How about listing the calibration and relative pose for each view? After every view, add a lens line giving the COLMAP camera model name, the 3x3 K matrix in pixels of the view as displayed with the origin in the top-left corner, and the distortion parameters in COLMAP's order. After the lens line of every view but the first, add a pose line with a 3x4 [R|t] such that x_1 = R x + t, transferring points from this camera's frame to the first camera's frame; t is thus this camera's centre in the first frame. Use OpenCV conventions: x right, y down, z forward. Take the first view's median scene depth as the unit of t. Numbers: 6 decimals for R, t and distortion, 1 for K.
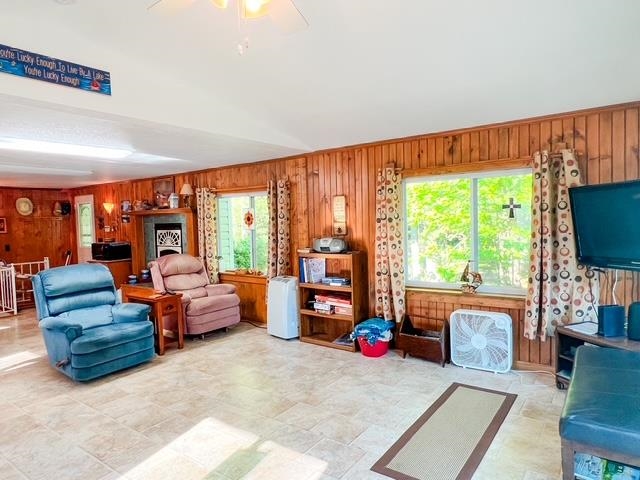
lens RADIAL K [[417.5, 0, 320.0], [0, 417.5, 240.0], [0, 0, 1]] dist [0.007640, 0.001618]
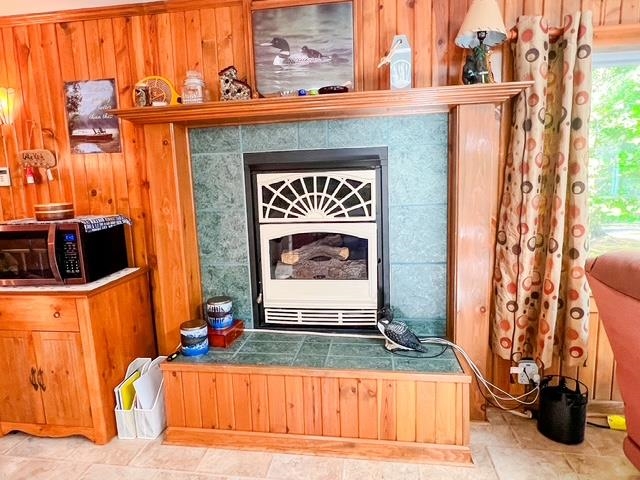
lens RADIAL K [[384.1, 0, 320.0], [0, 384.1, 240.0], [0, 0, 1]] dist [0.000234, -0.000567]
pose [[0.887663, -0.064416, 0.455966, -0.487791], [0.029815, 0.996130, 0.082683, 0.003950], [-0.459527, -0.059800, 0.886148, 0.722052]]
